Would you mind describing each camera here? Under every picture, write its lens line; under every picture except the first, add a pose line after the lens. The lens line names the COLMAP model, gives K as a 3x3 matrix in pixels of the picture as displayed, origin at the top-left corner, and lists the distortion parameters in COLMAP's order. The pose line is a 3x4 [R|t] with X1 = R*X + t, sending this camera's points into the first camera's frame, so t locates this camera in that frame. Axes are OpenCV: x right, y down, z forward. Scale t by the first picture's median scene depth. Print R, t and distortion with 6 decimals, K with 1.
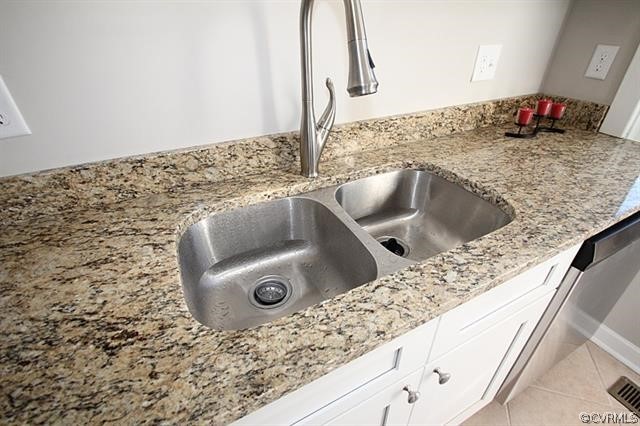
lens RADIAL K [[297.8, 0, 326.9], [0, 297.8, 212.6], [0, 0, 1]] dist [0.020162, -0.021477]
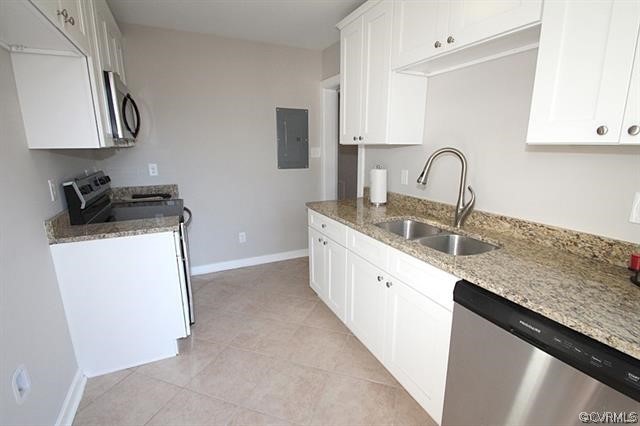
lens RADIAL K [[297.8, 0, 326.9], [0, 297.8, 212.6], [0, 0, 1]] dist [0.020162, -0.021477]
pose [[-0.023500, 0.219233, -0.975389, 2.001497], [-0.536506, 0.820498, 0.197345, -0.131442], [0.843569, 0.527940, 0.098338, -0.024440]]
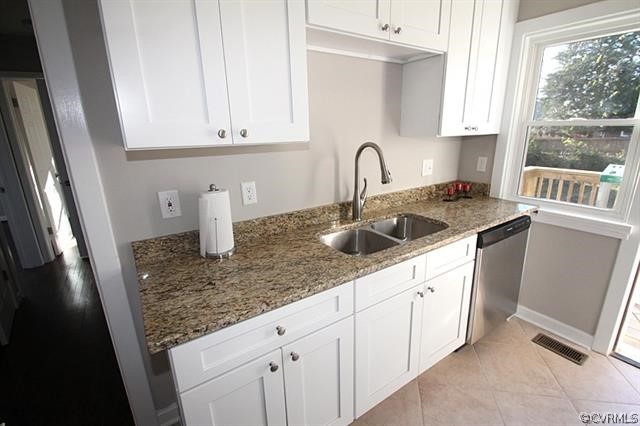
lens RADIAL K [[297.8, 0, 326.9], [0, 297.8, 212.6], [0, 0, 1]] dist [0.020162, -0.021477]
pose [[0.992506, -0.051492, 0.110819, -0.506739], [0.081286, 0.955342, -0.284102, 0.412621], [-0.091241, 0.290981, 0.952368, -1.024886]]
